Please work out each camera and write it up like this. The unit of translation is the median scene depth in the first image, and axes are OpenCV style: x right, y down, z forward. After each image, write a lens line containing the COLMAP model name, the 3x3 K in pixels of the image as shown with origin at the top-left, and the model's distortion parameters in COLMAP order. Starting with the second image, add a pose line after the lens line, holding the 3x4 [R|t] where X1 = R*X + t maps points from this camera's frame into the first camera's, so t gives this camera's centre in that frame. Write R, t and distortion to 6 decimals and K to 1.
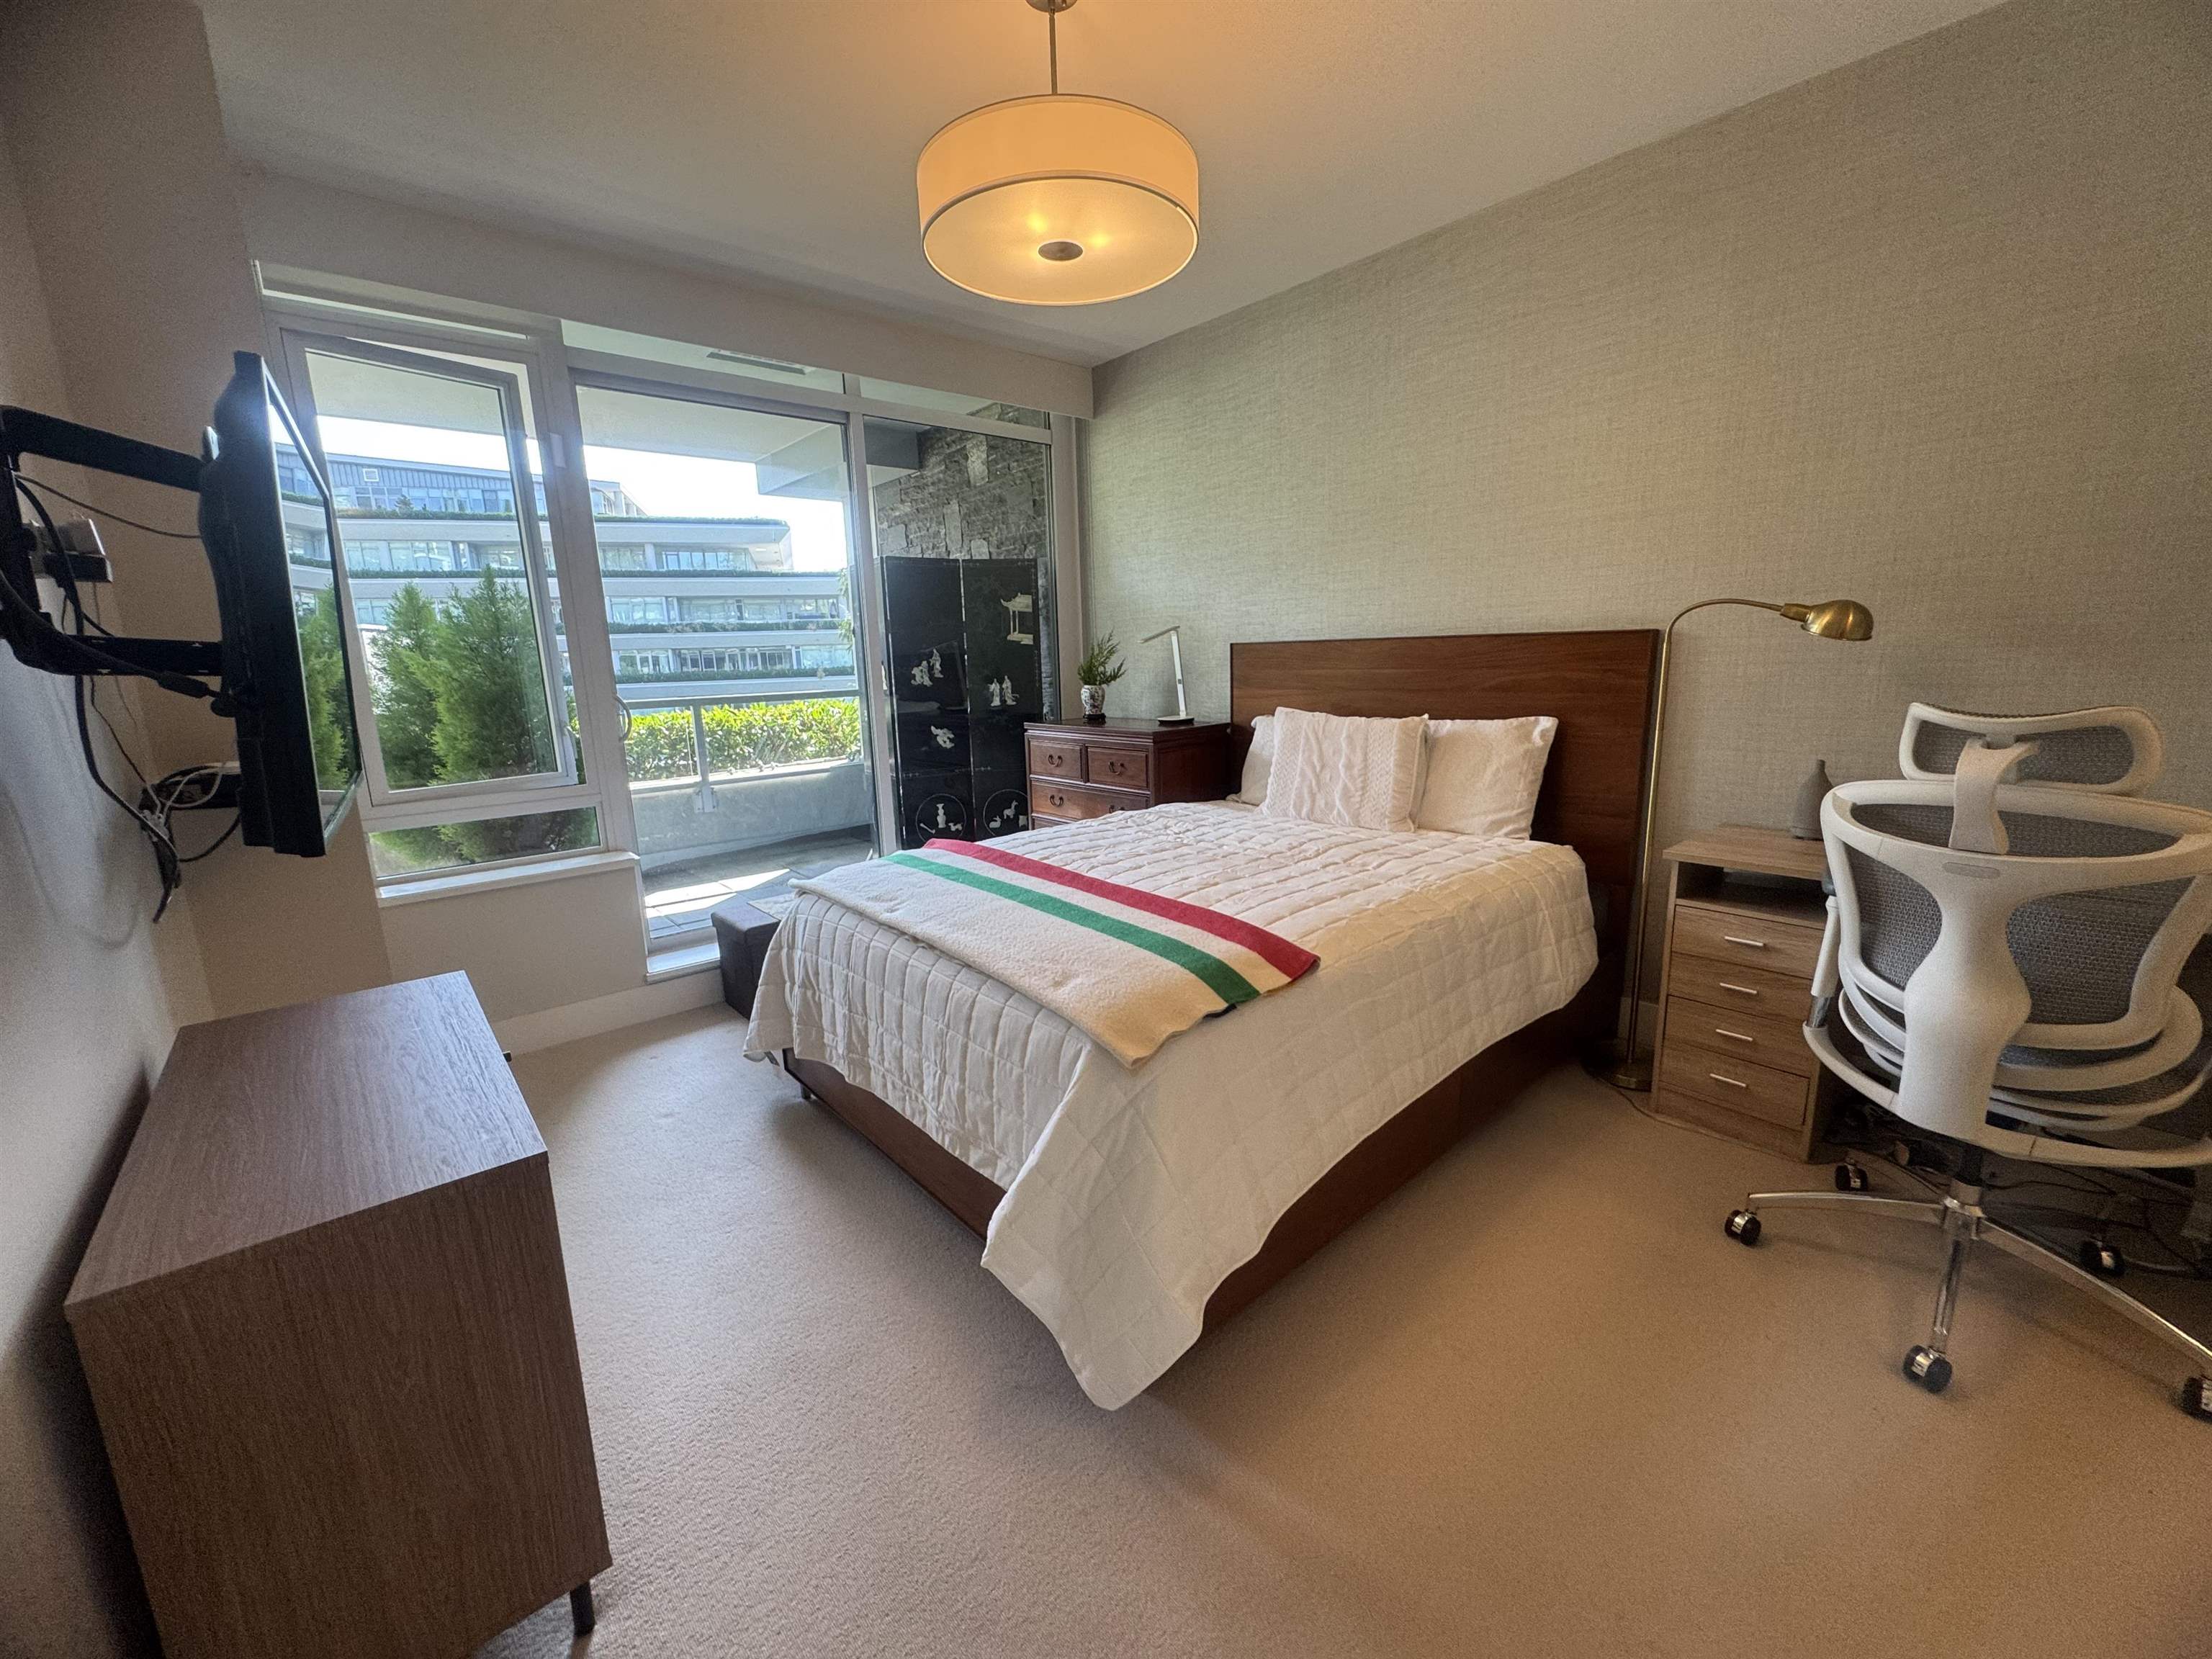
lens RADIAL K [[884.7, 0, 1074.5], [0, 884.7, 832.2], [0, 0, 1]] dist [-0.001673, -0.000445]
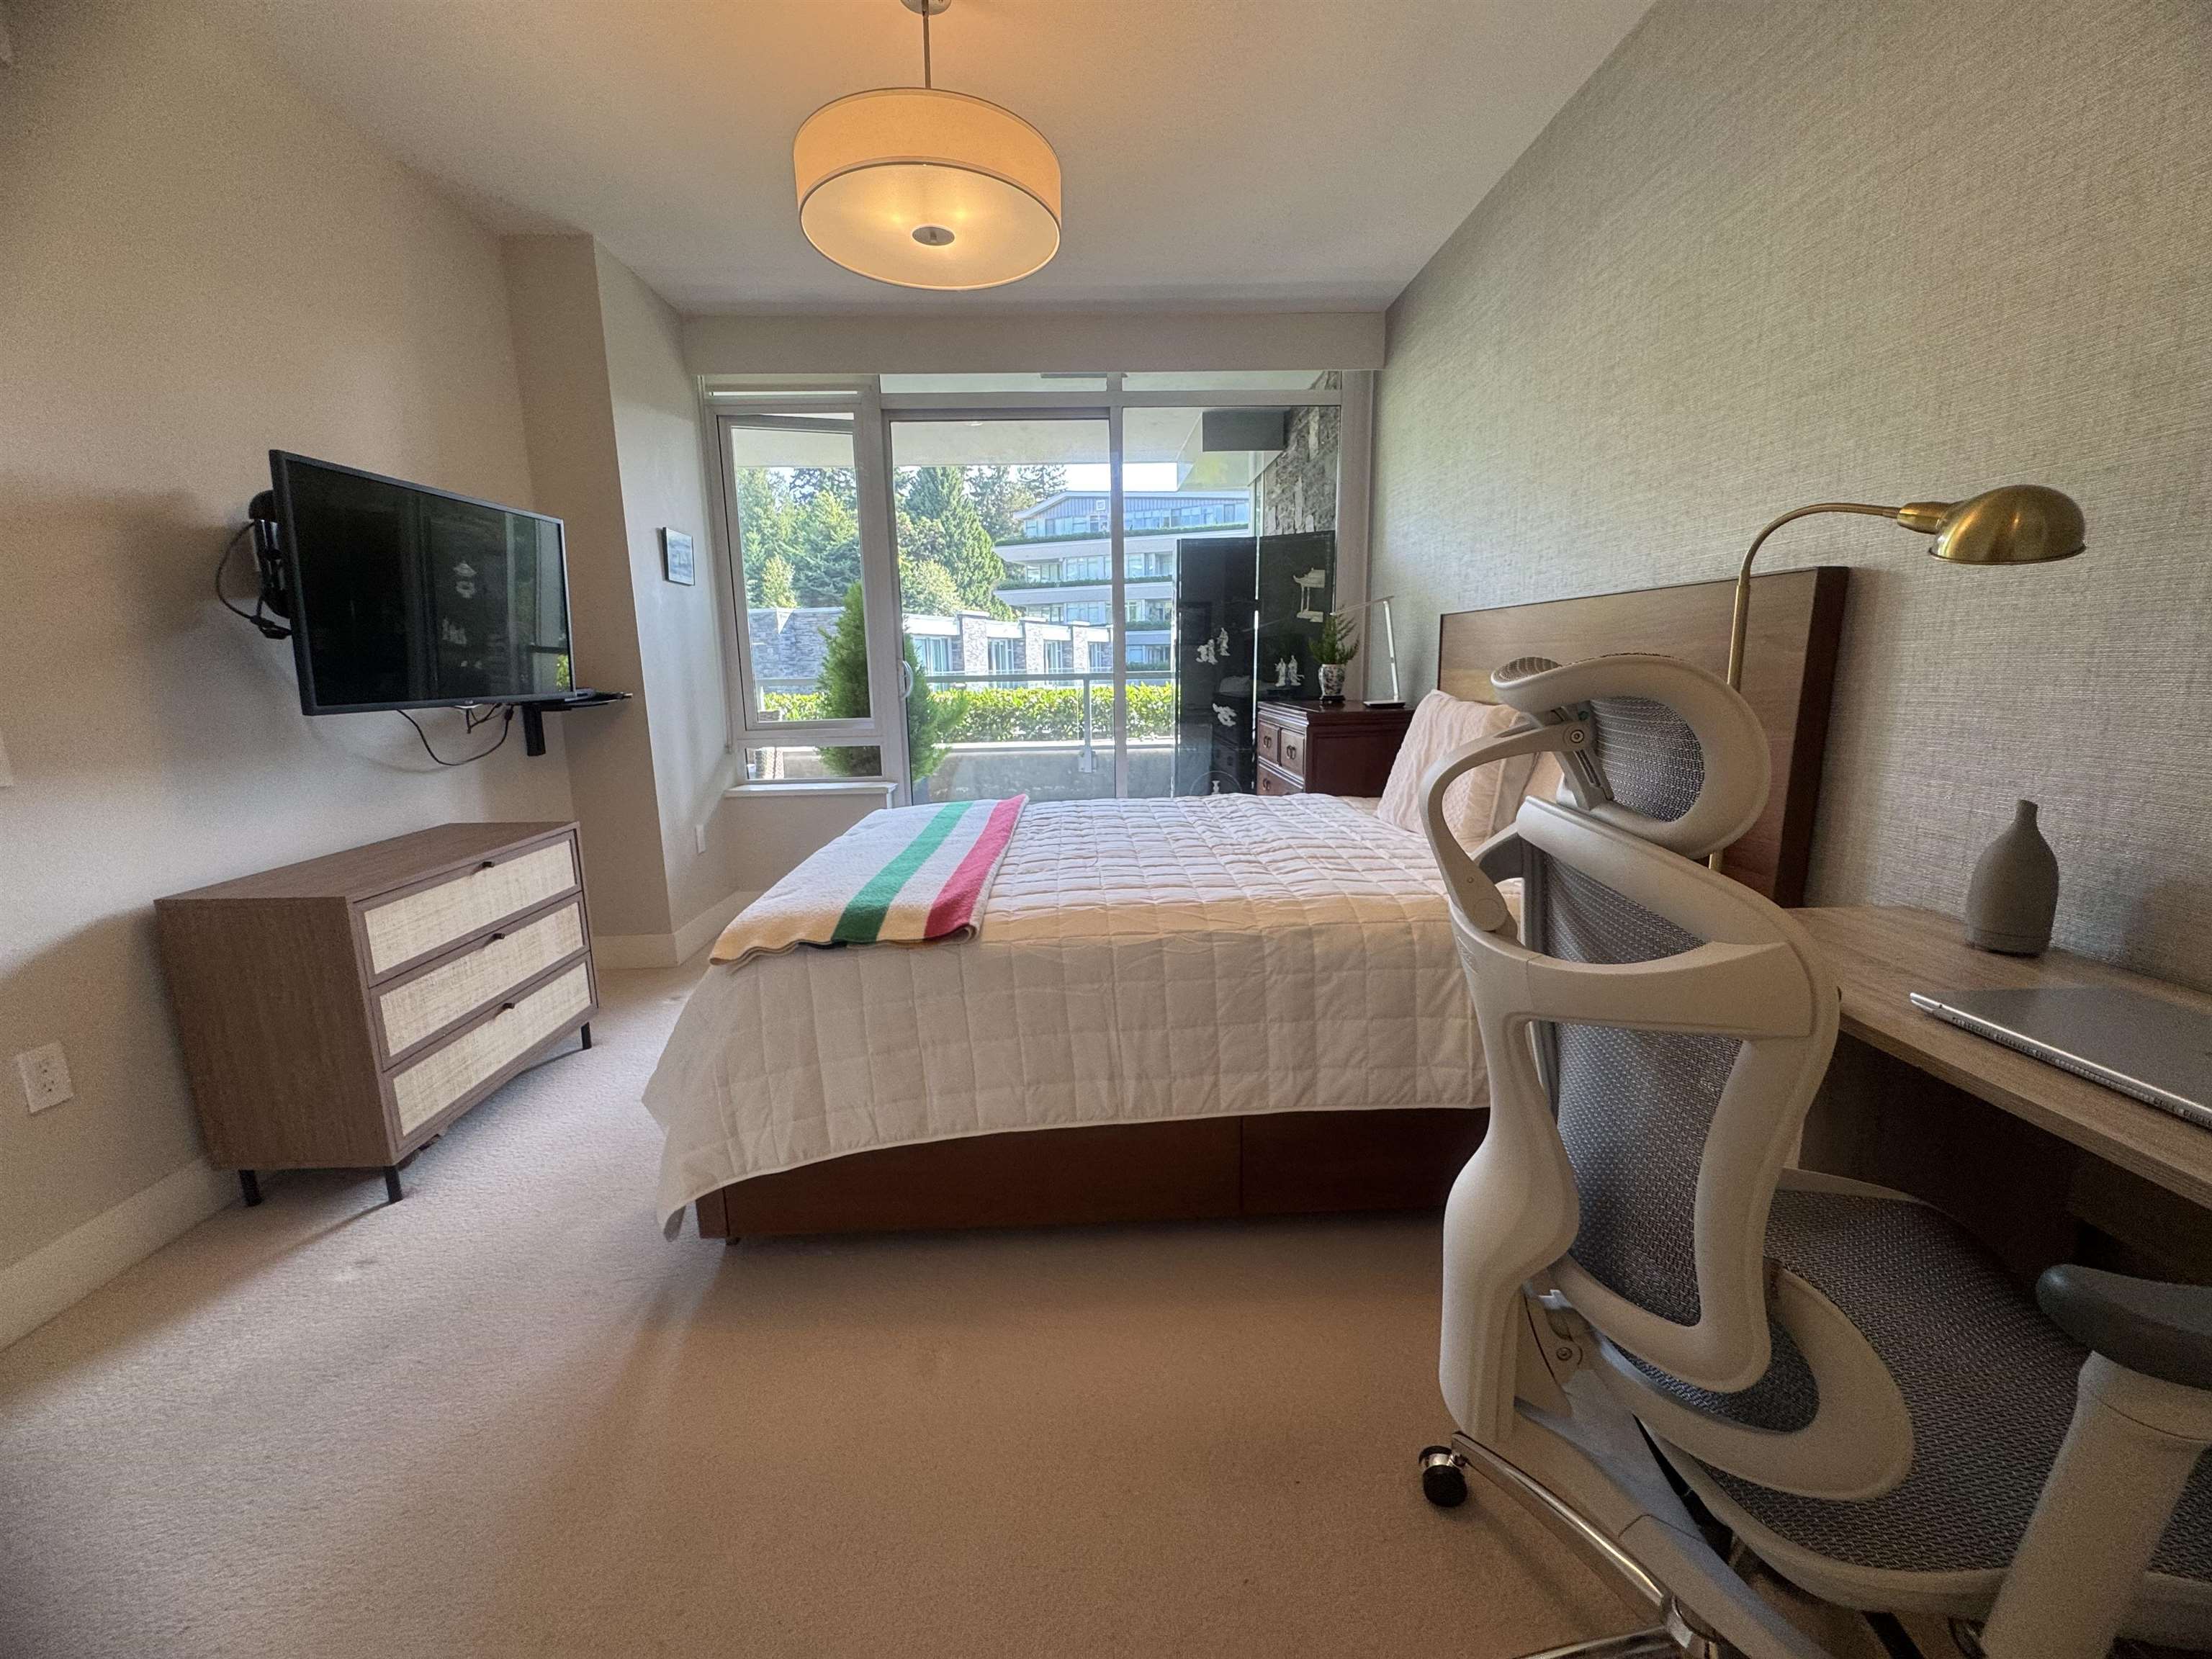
lens RADIAL K [[884.7, 0, 1132.2], [0, 884.7, 833.1], [0, 0, 1]] dist [-0.001673, -0.000445]
pose [[0.777997, 0.133839, -0.613847, 0.417911], [-0.130749, 0.990145, 0.050172, -0.011447], [0.614512, 0.041226, 0.787829, 0.149138]]
